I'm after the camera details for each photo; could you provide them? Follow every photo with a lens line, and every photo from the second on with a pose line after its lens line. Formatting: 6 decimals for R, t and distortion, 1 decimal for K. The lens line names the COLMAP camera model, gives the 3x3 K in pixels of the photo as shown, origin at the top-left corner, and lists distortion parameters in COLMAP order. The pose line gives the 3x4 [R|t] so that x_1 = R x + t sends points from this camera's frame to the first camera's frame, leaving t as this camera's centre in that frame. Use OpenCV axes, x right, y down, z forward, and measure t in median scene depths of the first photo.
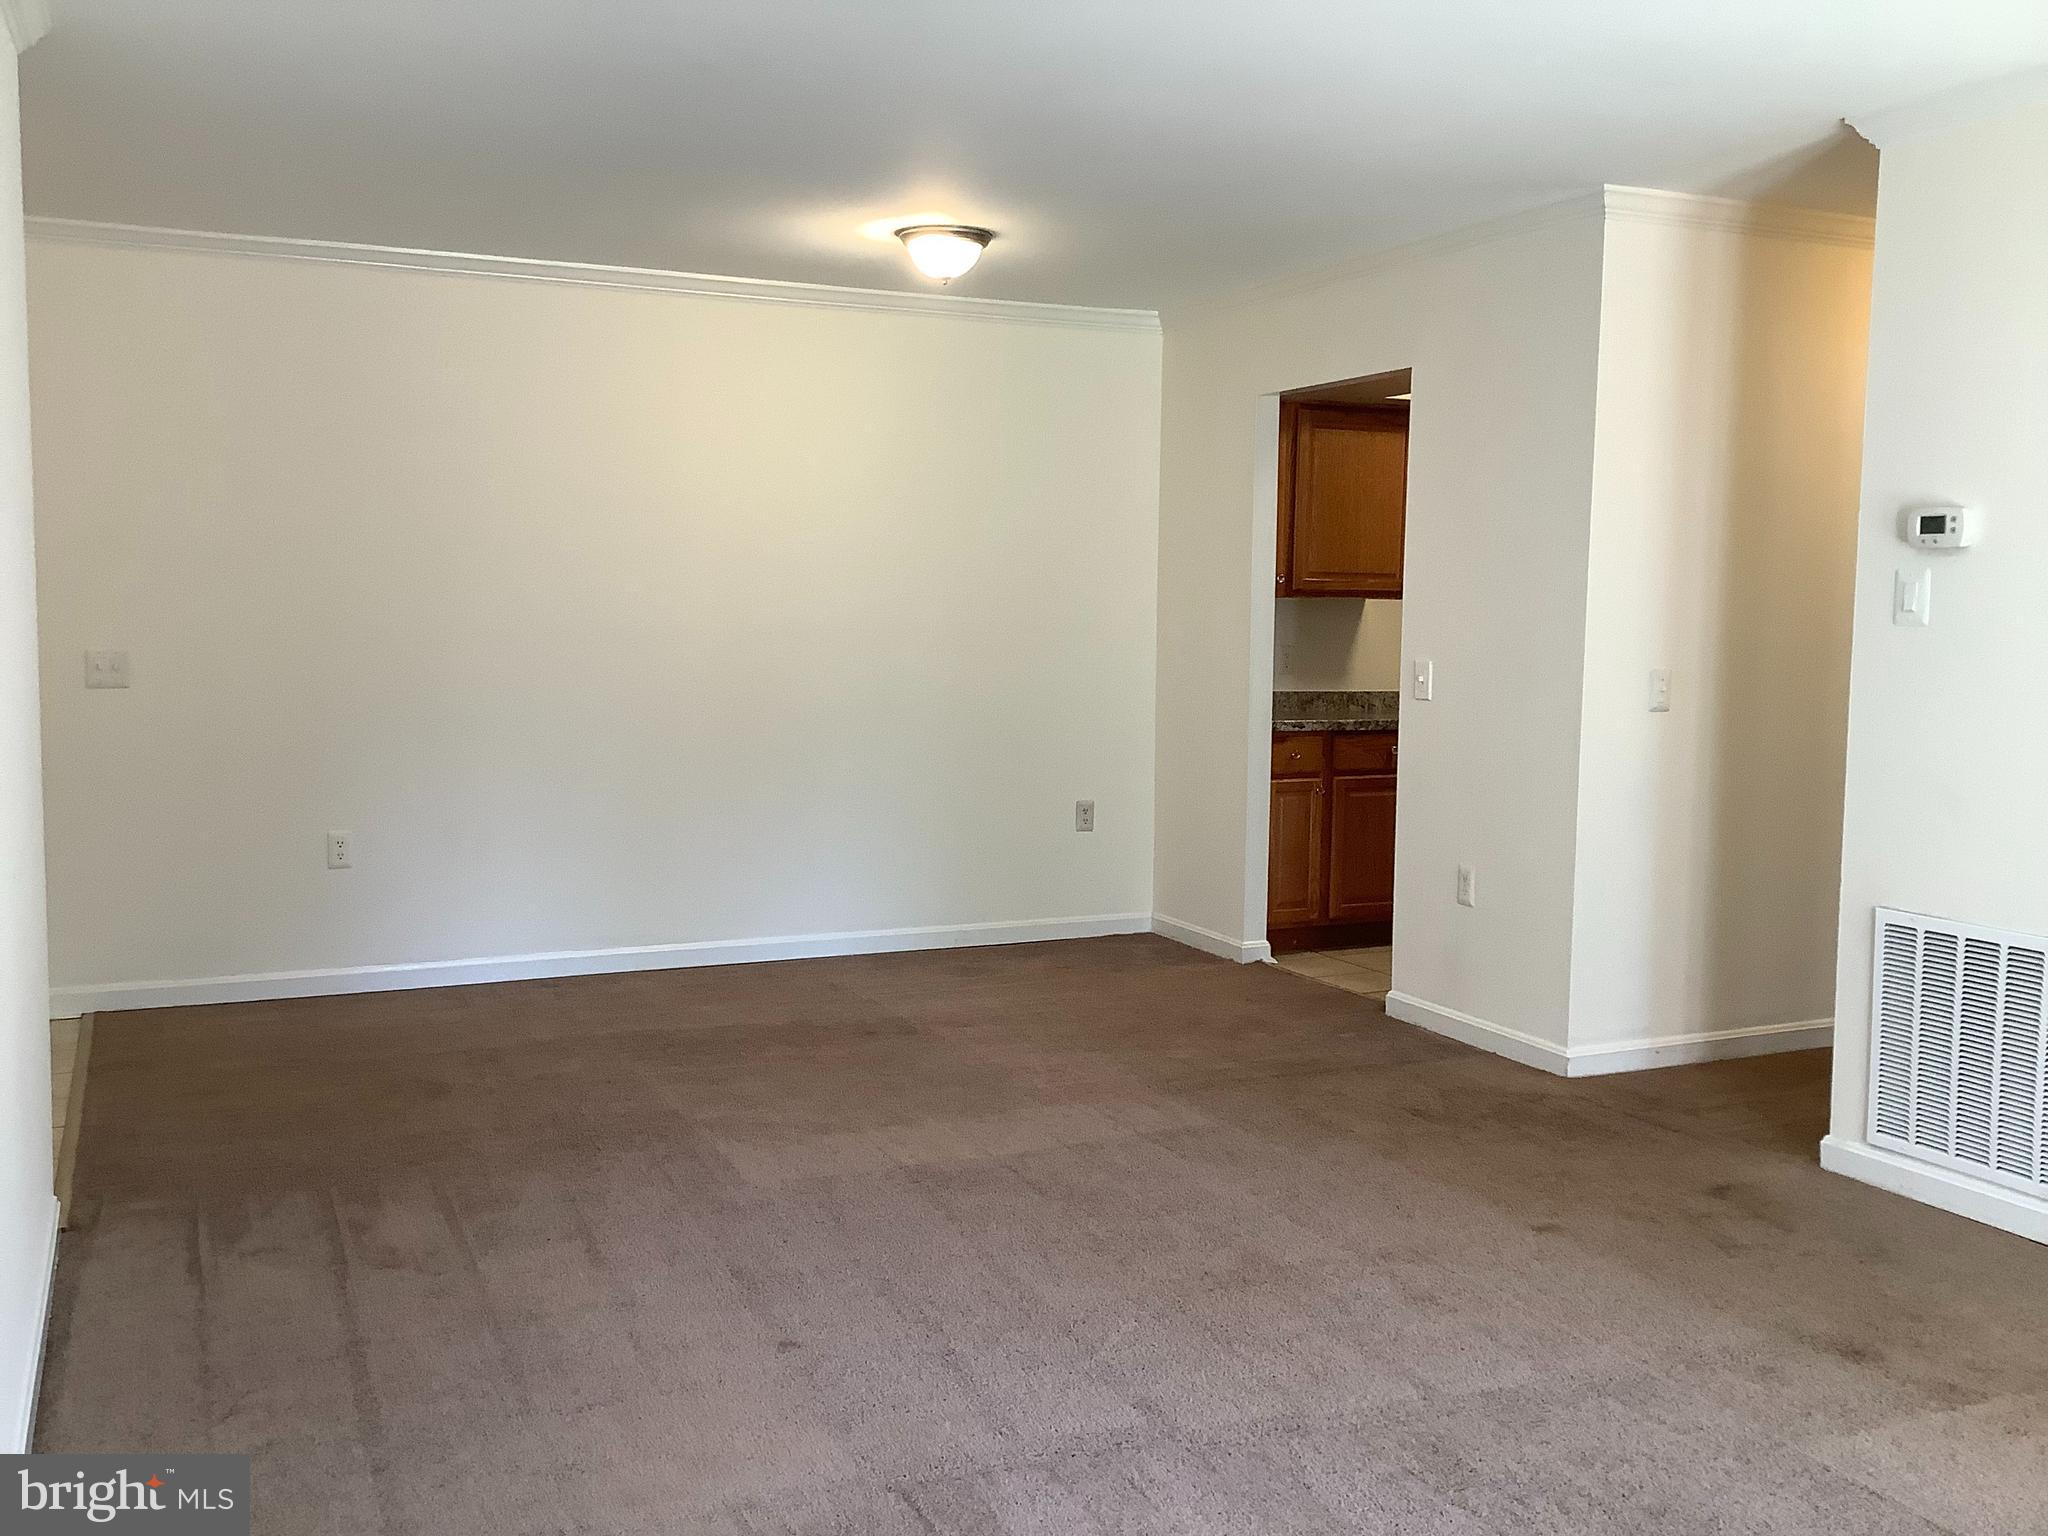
lens RADIAL K [[1857.3, 0, 1024.0], [0, 1857.3, 768.0], [0, 0, 1]] dist [0.111943, -0.232427]
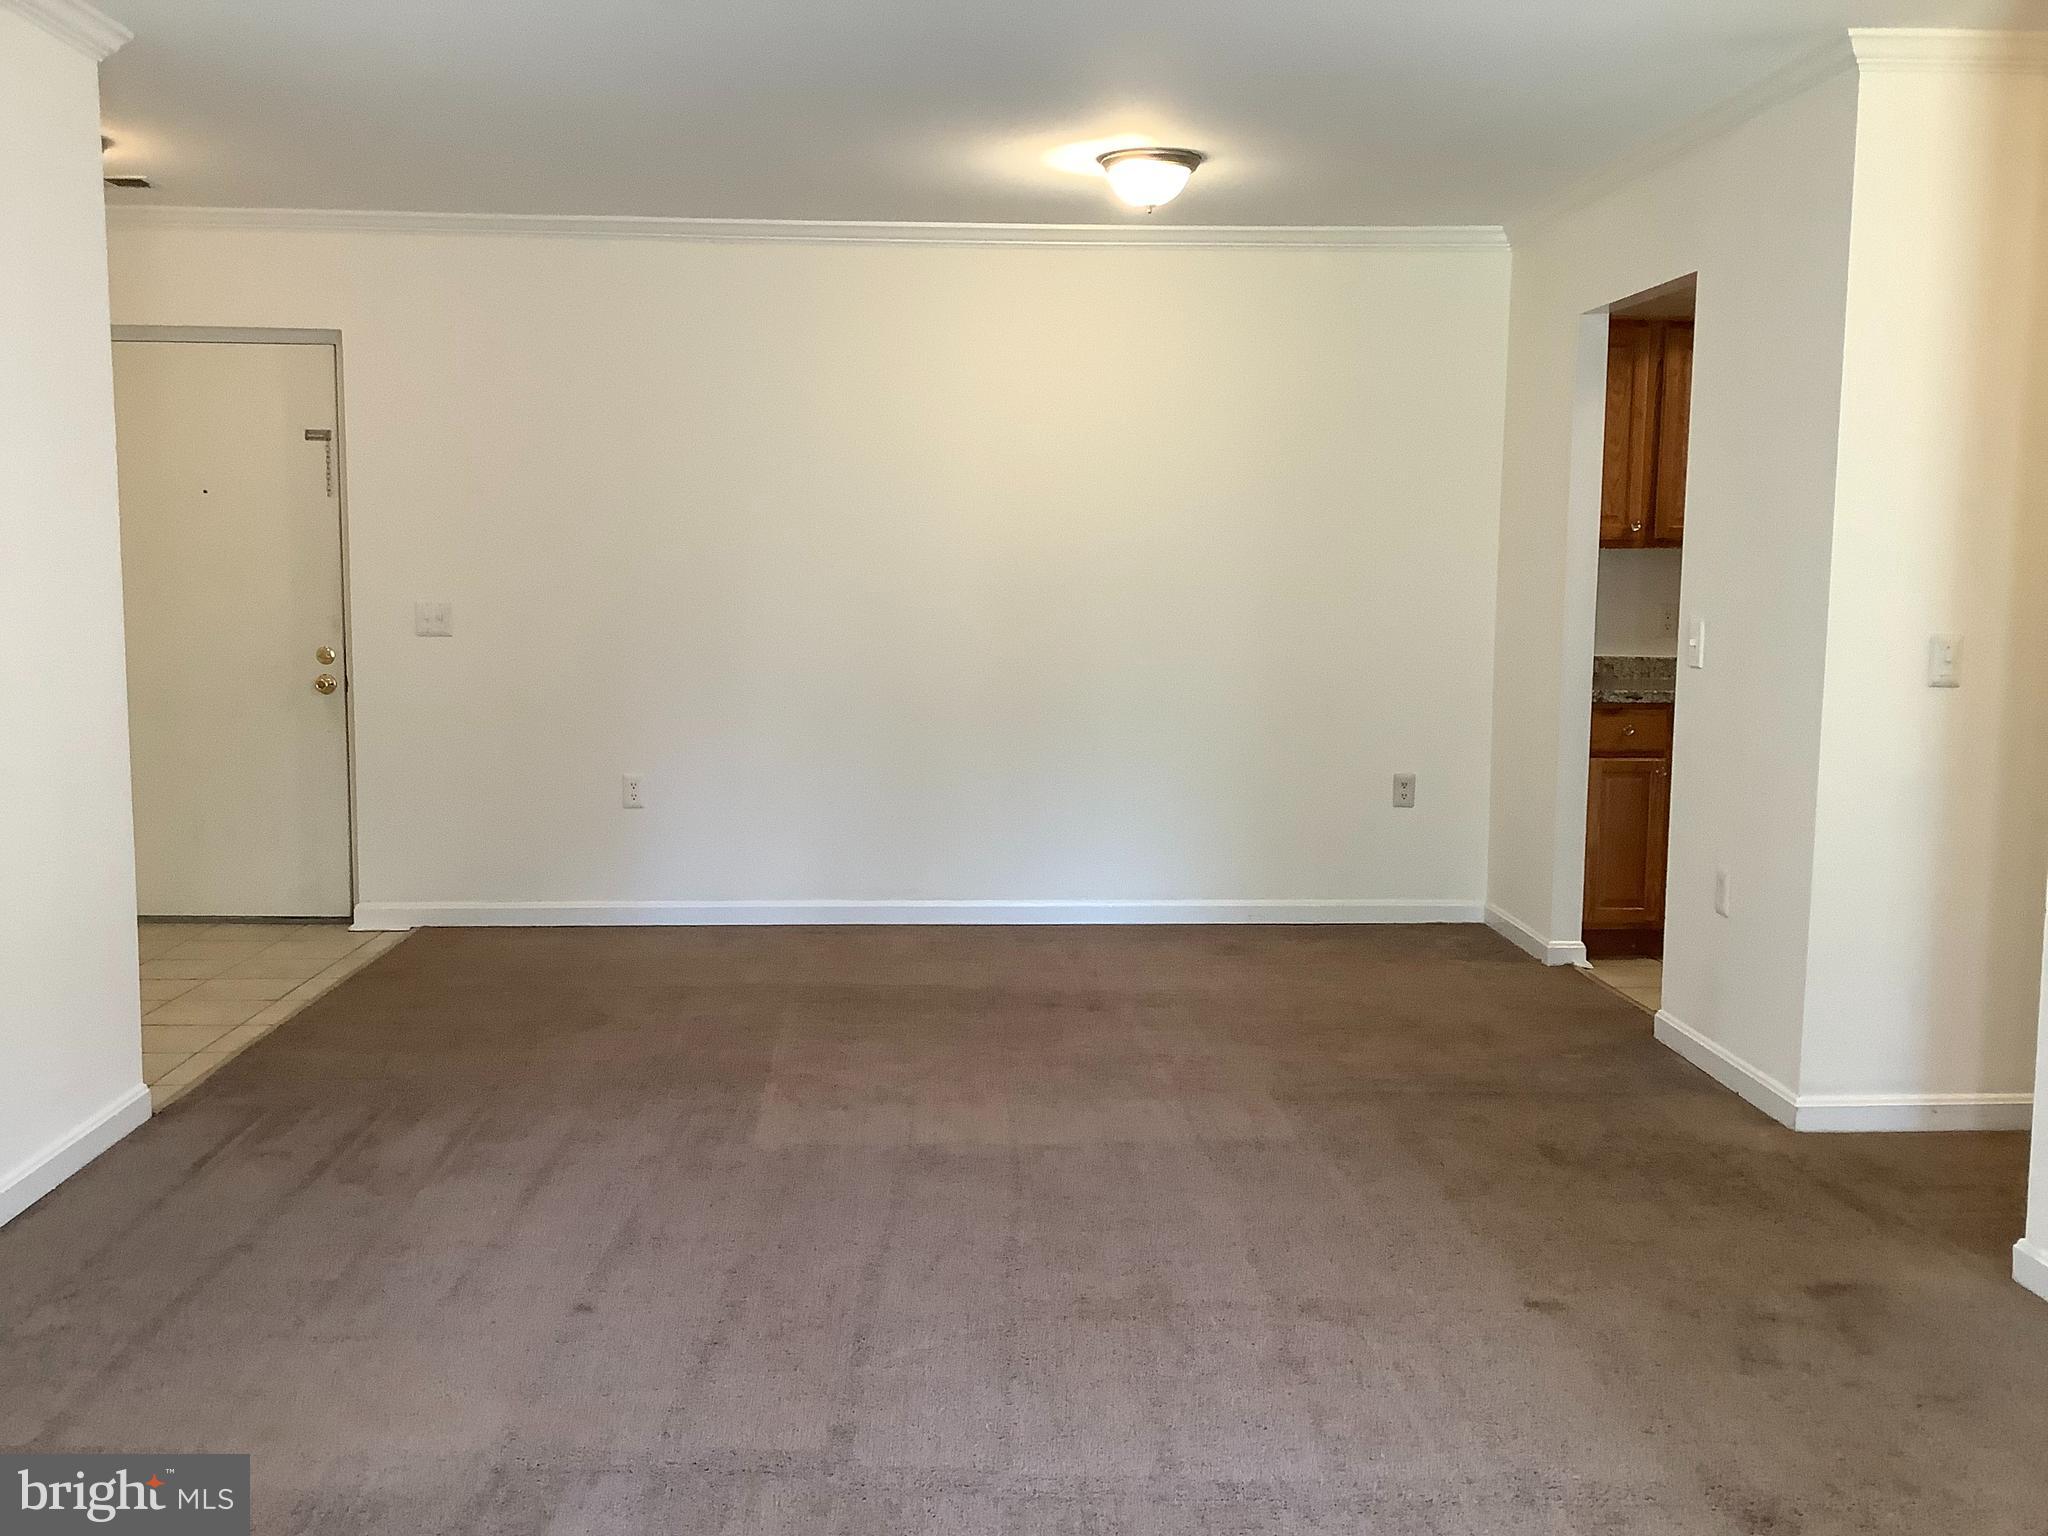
lens RADIAL K [[1862.1, 0, 1024.0], [0, 1862.1, 768.0], [0, 0, 1]] dist [0.088820, -0.172626]
pose [[0.927197, 0.038095, -0.372632, 0.264566], [-0.030802, 0.999200, 0.025508, -0.003898], [0.373306, -0.012174, 0.927628, 0.107457]]
